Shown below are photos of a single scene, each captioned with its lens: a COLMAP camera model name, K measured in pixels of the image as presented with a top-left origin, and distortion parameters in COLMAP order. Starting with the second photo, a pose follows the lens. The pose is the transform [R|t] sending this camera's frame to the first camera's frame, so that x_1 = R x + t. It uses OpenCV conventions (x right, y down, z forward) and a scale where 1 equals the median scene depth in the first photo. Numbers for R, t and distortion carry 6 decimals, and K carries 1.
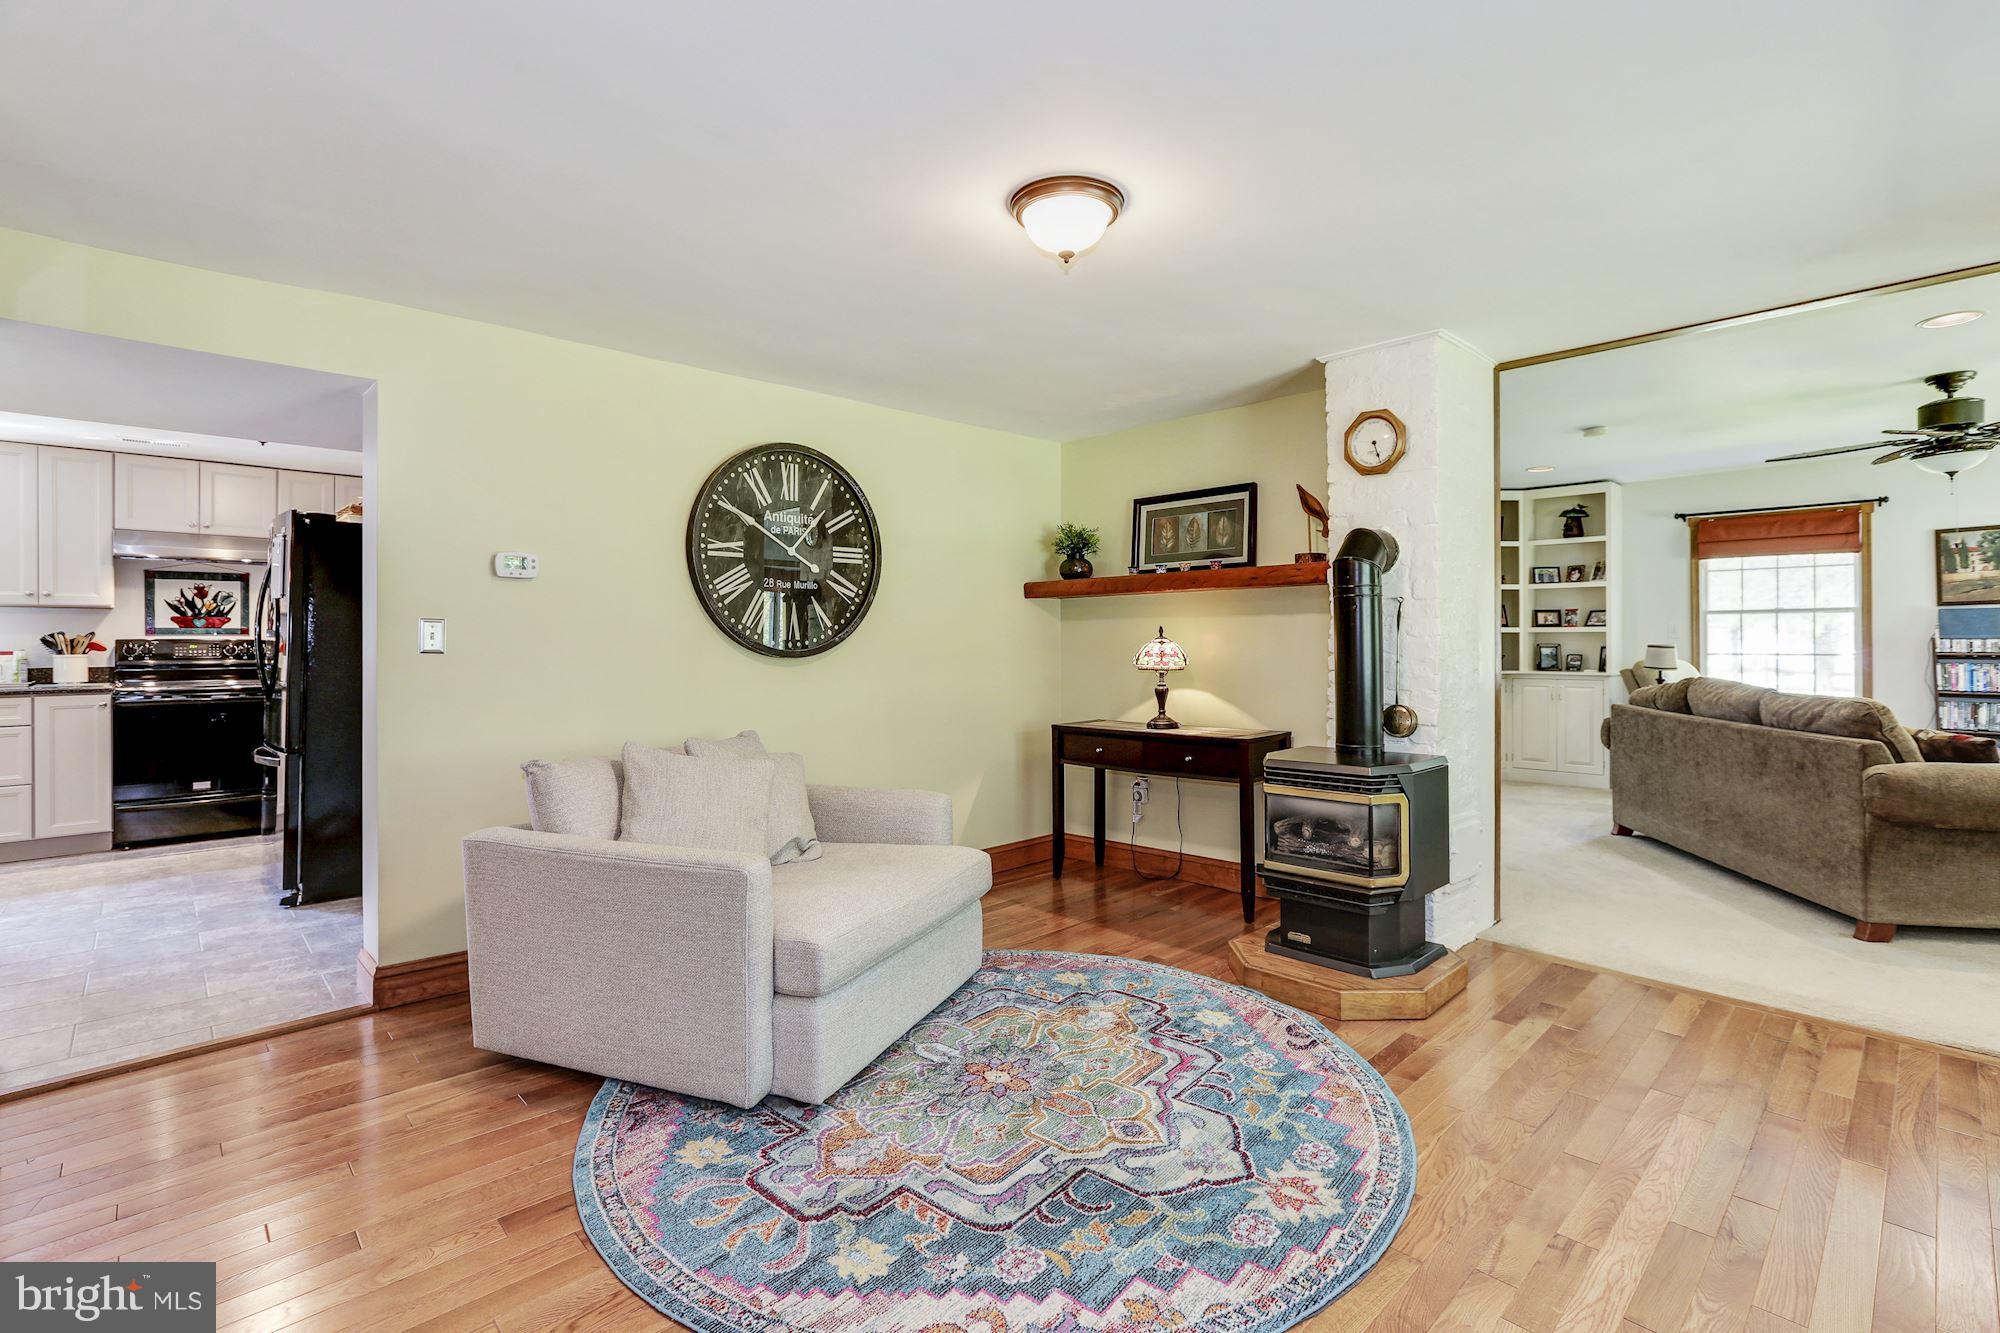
lens RADIAL K [[920.3, 0, 1002.3], [0, 920.3, 641.0], [0, 0, 1]] dist [-0.036703, 0.020328]
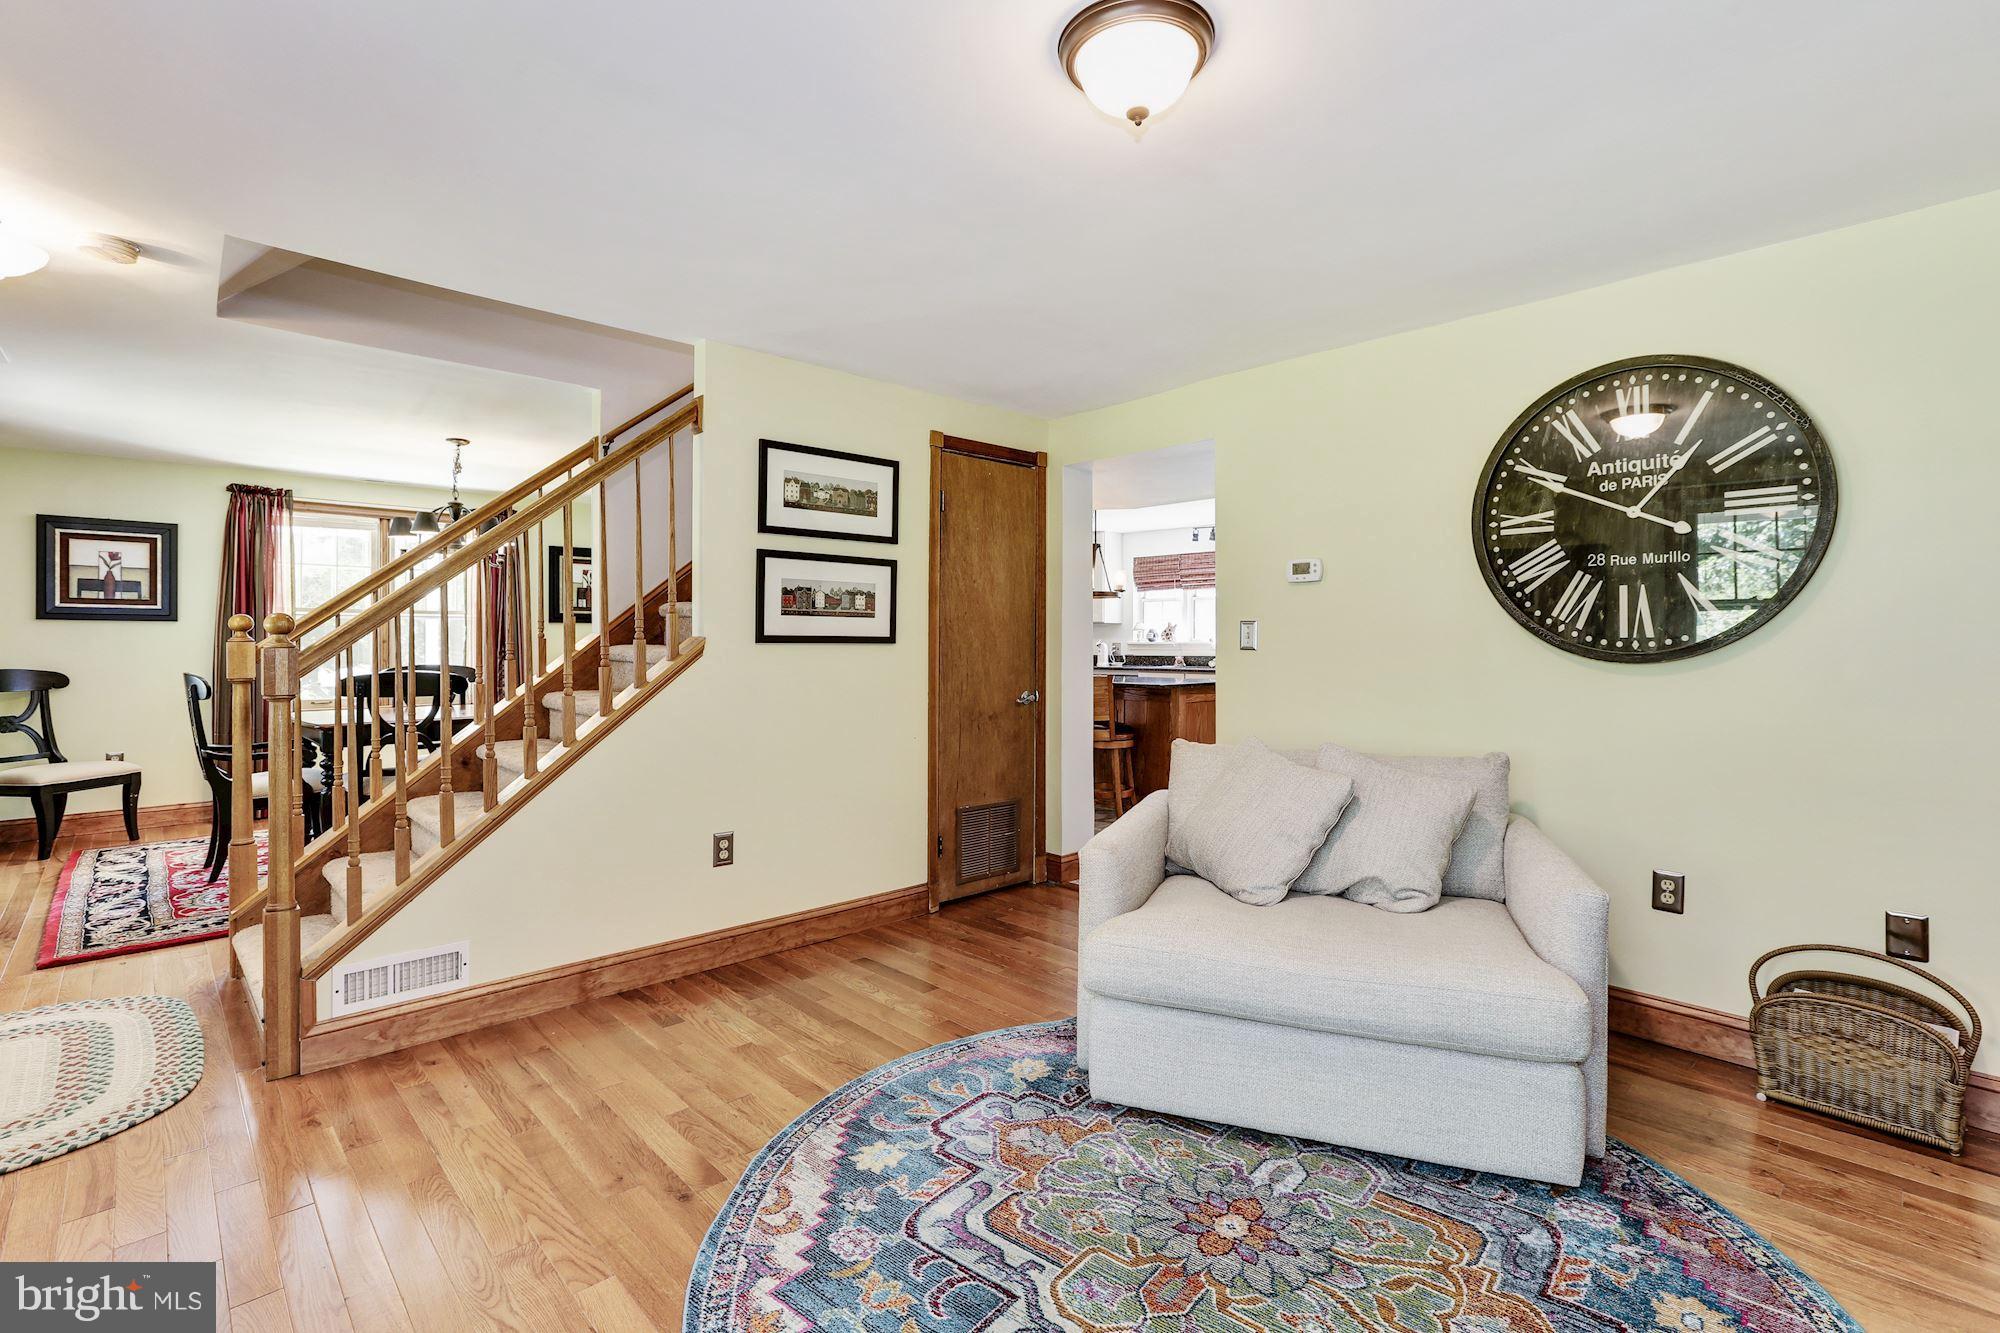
lens RADIAL K [[920.3, 0, 1002.3], [0, 920.3, 641.0], [0, 0, 1]] dist [-0.036703, 0.020328]
pose [[0.001815, 0.003103, -0.999994, 0.496206], [0.002431, 0.999992, 0.003107, -0.002209], [0.999995, -0.002436, 0.001807, 0.549811]]
